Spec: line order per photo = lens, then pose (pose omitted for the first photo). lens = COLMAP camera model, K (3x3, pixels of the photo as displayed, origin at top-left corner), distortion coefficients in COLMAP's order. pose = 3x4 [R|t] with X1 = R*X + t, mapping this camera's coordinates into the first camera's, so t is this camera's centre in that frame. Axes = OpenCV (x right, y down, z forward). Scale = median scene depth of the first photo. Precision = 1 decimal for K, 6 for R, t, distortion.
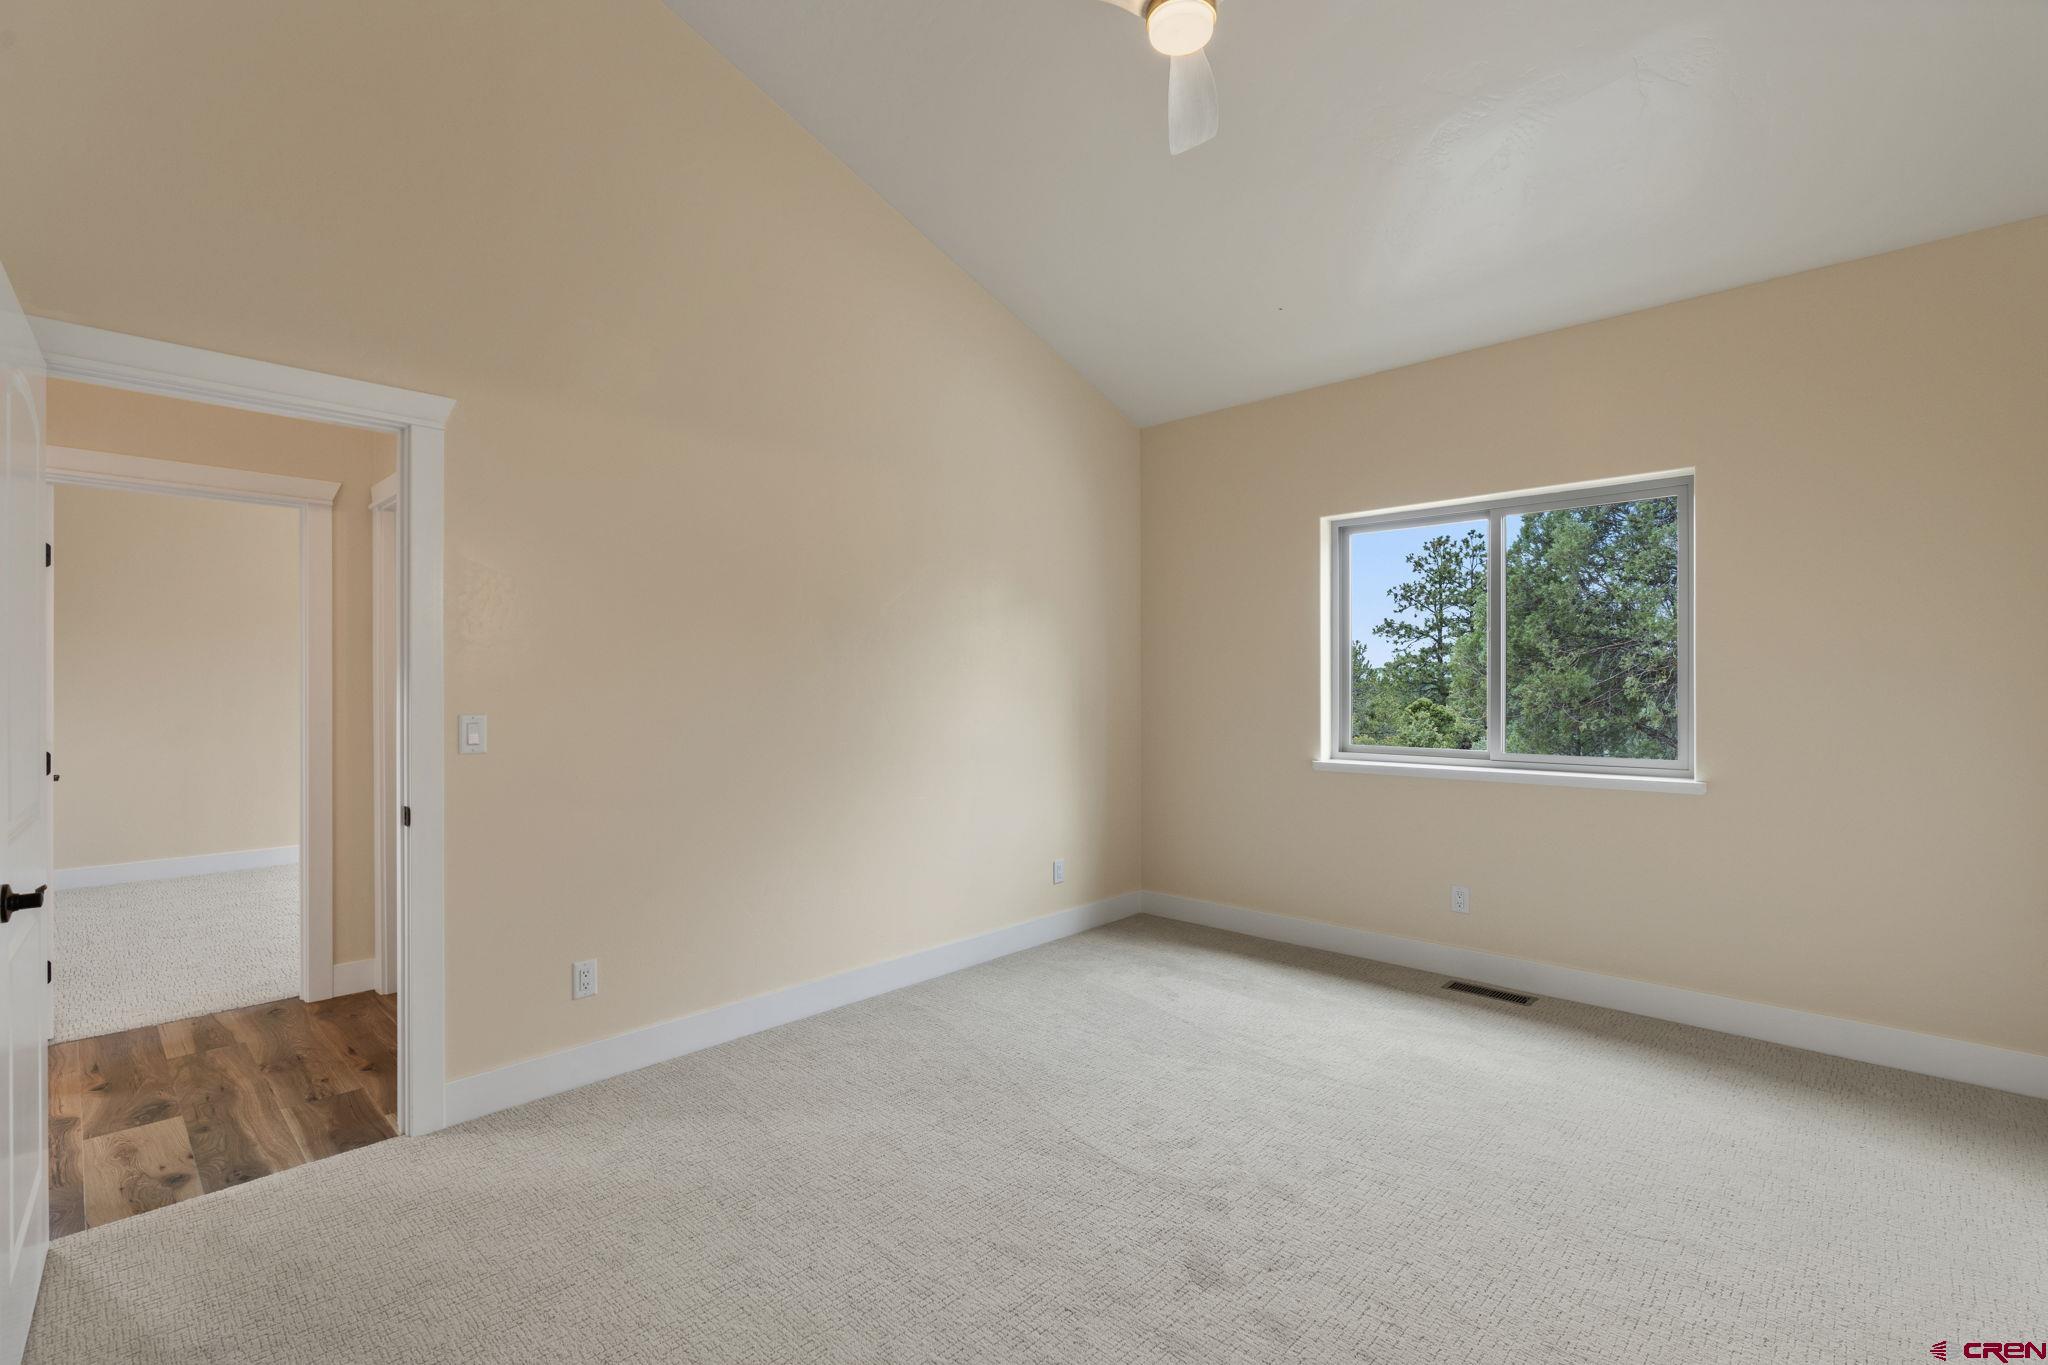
lens RADIAL K [[893.4, 0, 1039.8], [0, 893.4, 688.4], [0, 0, 1]] dist [0.000505, -0.000158]
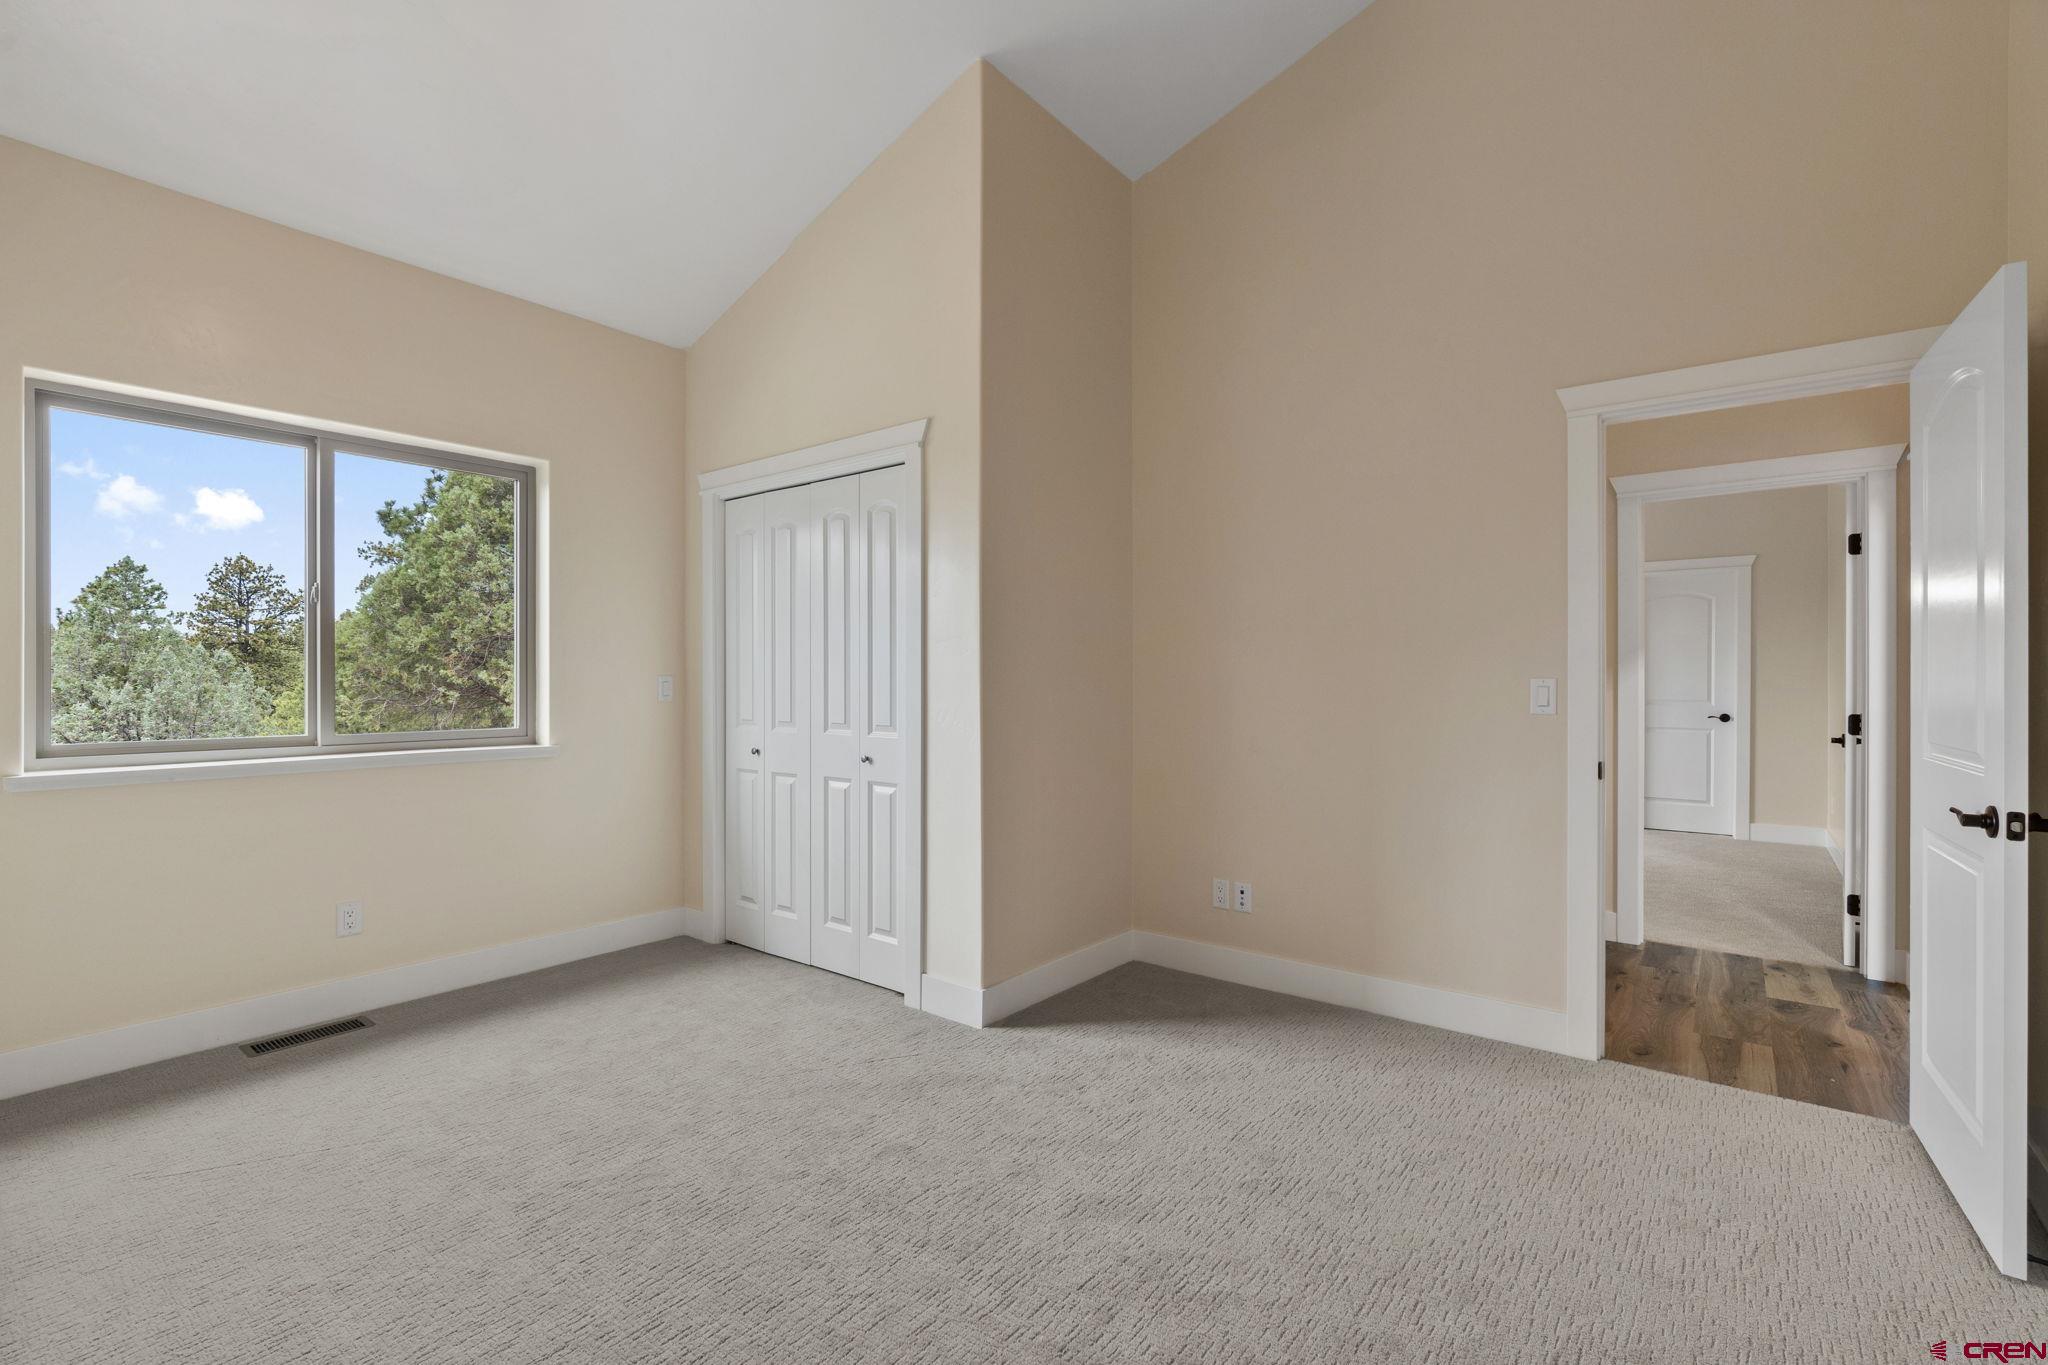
lens RADIAL K [[893.4, 0, 1039.8], [0, 893.4, 680.0], [0, 0, 1]] dist [0.000505, -0.000158]
pose [[-0.080328, -0.001057, 0.996768, -1.923098], [0.001768, 0.999998, 0.001203, 0.032868], [-0.996767, 0.001859, -0.080326, 1.914174]]
